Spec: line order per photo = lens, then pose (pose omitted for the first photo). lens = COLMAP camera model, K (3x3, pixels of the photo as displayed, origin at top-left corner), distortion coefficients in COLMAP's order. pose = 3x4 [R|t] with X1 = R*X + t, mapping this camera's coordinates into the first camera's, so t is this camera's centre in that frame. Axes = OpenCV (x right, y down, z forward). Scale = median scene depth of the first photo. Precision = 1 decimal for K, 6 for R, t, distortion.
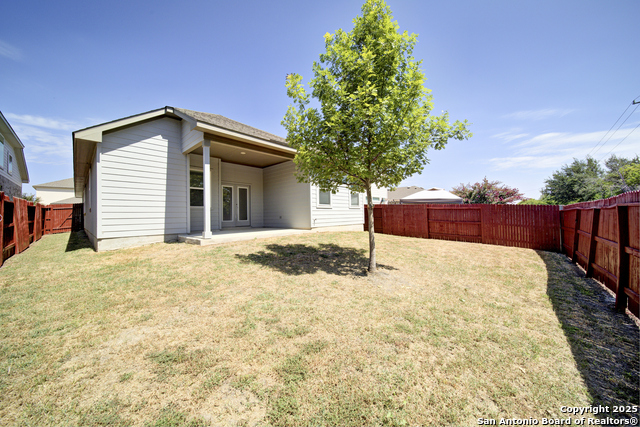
lens RADIAL K [[222.2, 0, 319.1], [0, 222.2, 213.3], [0, 0, 1]] dist [-0.001348, -0.001367]
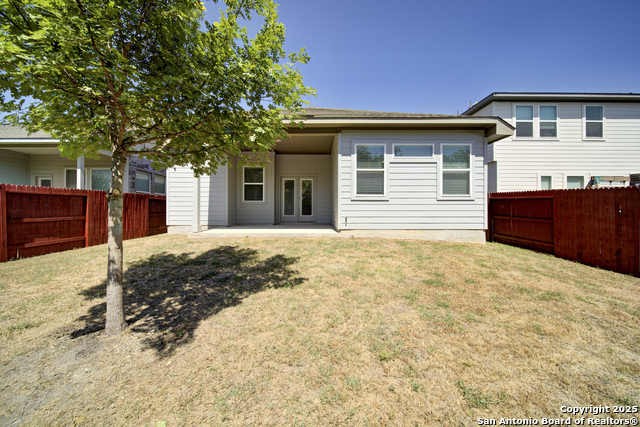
lens RADIAL K [[222.2, 0, 320.0], [0, 222.2, 211.7], [0, 0, 1]] dist [-0.001348, -0.001367]
pose [[0.675639, 0.020848, -0.736938, 0.381875], [-0.005185, 0.999710, 0.023528, -0.004549], [0.737215, -0.012075, 0.675551, 0.446495]]
